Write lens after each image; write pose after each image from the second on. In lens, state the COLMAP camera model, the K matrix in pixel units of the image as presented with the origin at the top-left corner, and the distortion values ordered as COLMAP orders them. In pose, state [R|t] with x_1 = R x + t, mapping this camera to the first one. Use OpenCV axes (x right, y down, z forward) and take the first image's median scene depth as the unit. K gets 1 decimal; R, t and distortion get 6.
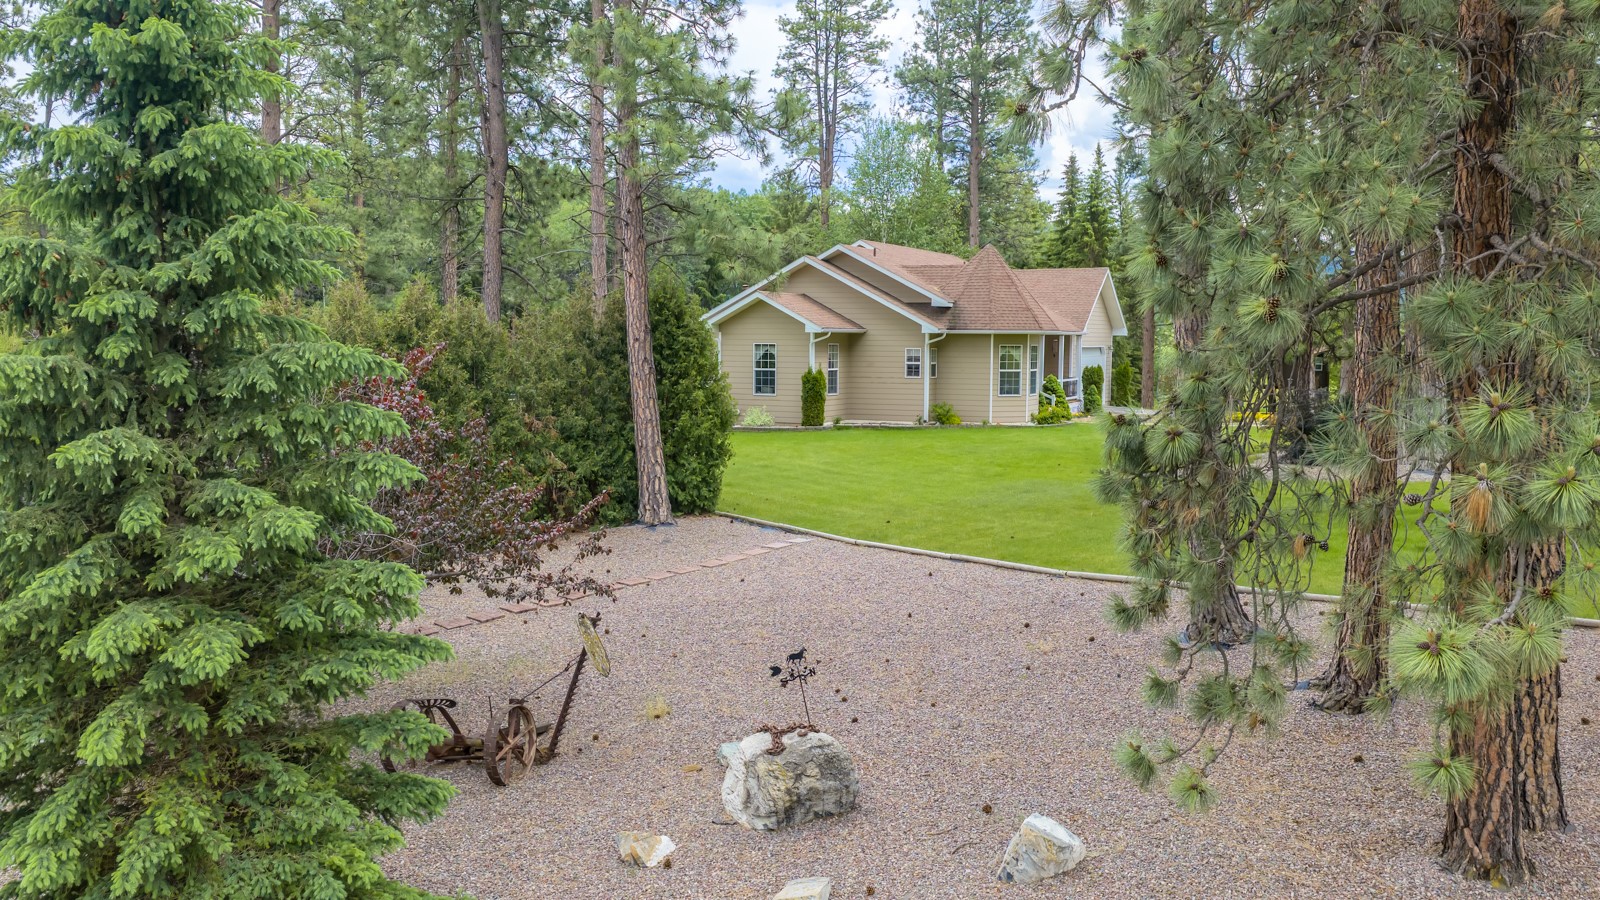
lens RADIAL K [[1324.4, 0, 801.6], [0, 1324.4, 456.7], [0, 0, 1]] dist [0.035169, -0.066477]
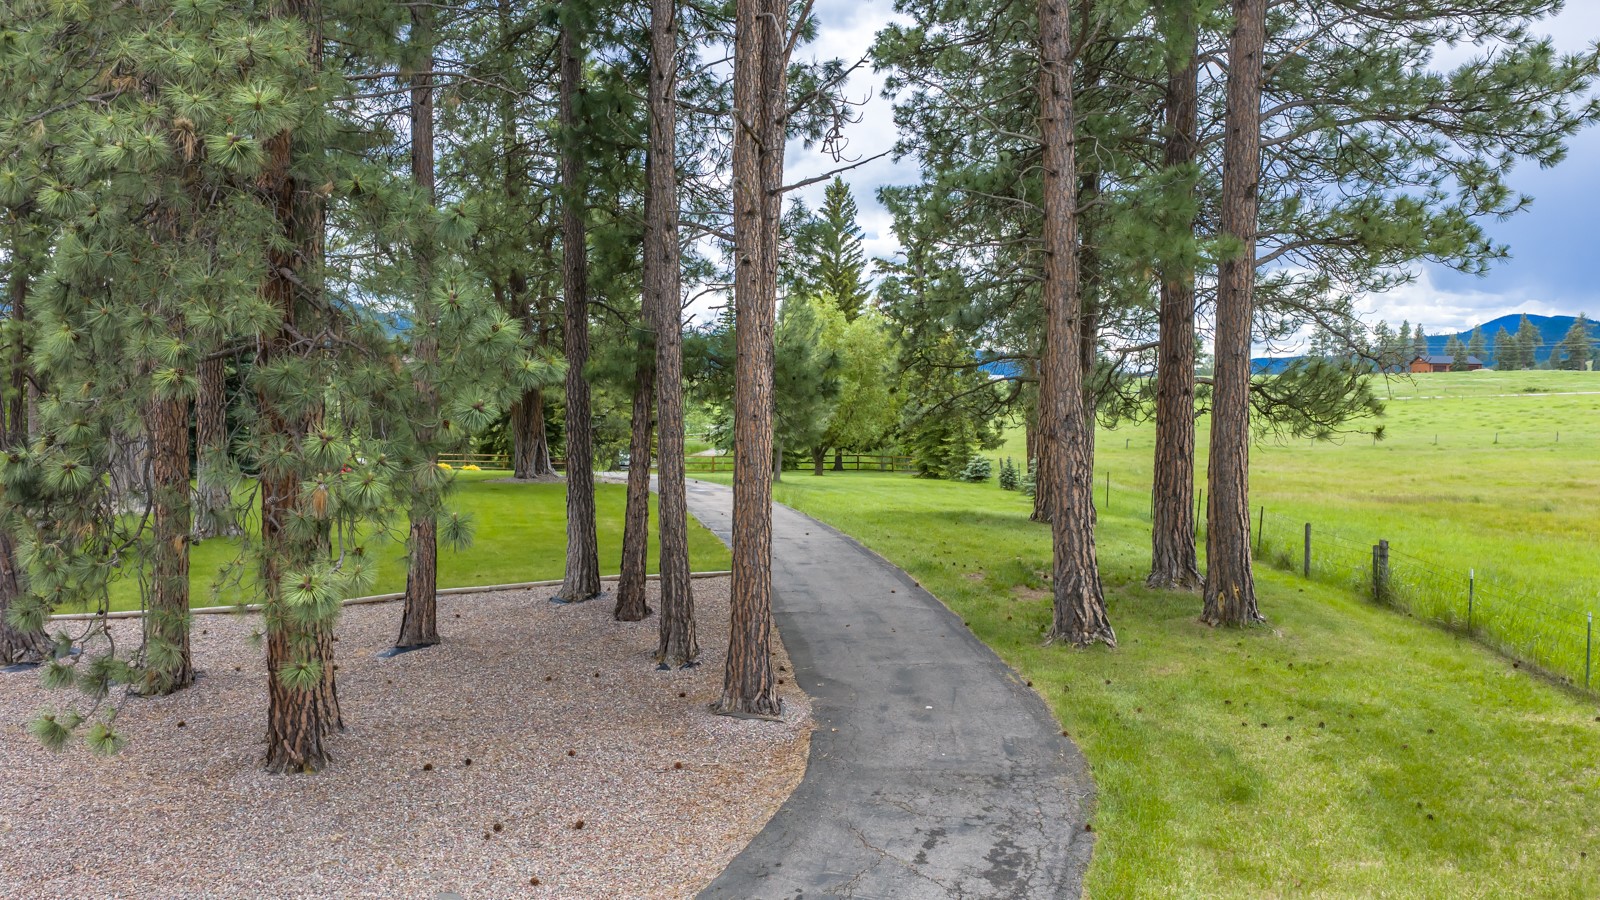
lens RADIAL K [[1324.4, 0, 801.6], [0, 1324.4, 456.7], [0, 0, 1]] dist [0.035169, -0.066477]
pose [[0.598384, -0.038192, 0.800299, -0.290014], [0.061320, 0.998117, 0.001783, 0.011783], [-0.798859, 0.048008, 0.599599, -0.296199]]
